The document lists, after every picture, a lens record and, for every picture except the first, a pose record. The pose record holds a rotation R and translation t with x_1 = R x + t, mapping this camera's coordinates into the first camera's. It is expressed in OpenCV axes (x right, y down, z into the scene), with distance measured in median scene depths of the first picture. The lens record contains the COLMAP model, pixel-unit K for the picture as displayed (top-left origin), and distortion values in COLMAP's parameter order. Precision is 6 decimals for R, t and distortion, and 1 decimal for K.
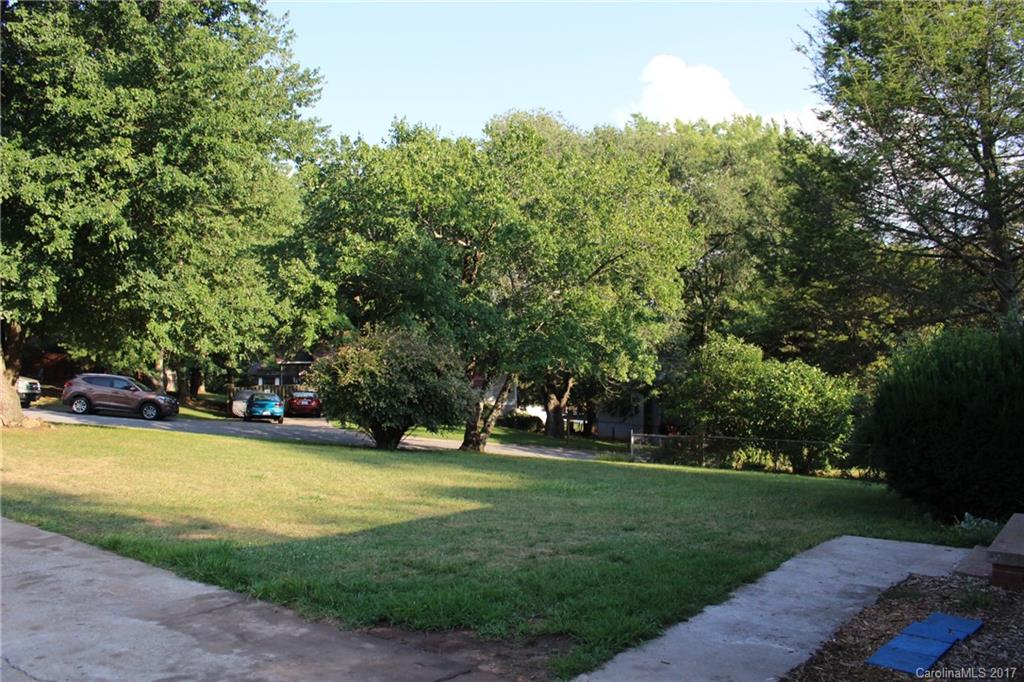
lens RADIAL K [[837.5, 0, 511.8], [0, 837.5, 350.4], [0, 0, 1]] dist [-0.161372, 0.129146]
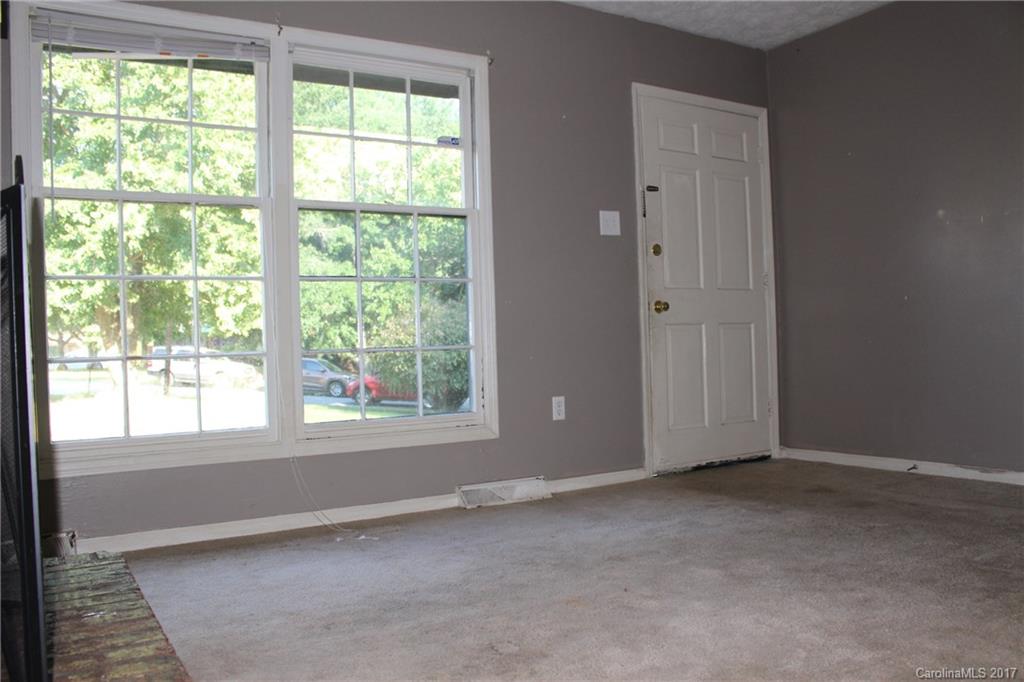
lens RADIAL K [[837.5, 0, 511.8], [0, 837.5, 350.4], [0, 0, 1]] dist [-0.161372, 0.129146]
pose [[0.929722, -0.038083, -0.366287, 0.280202], [0.046779, 0.998794, 0.014892, 0.022311], [0.365279, -0.030979, 0.930383, 0.047810]]
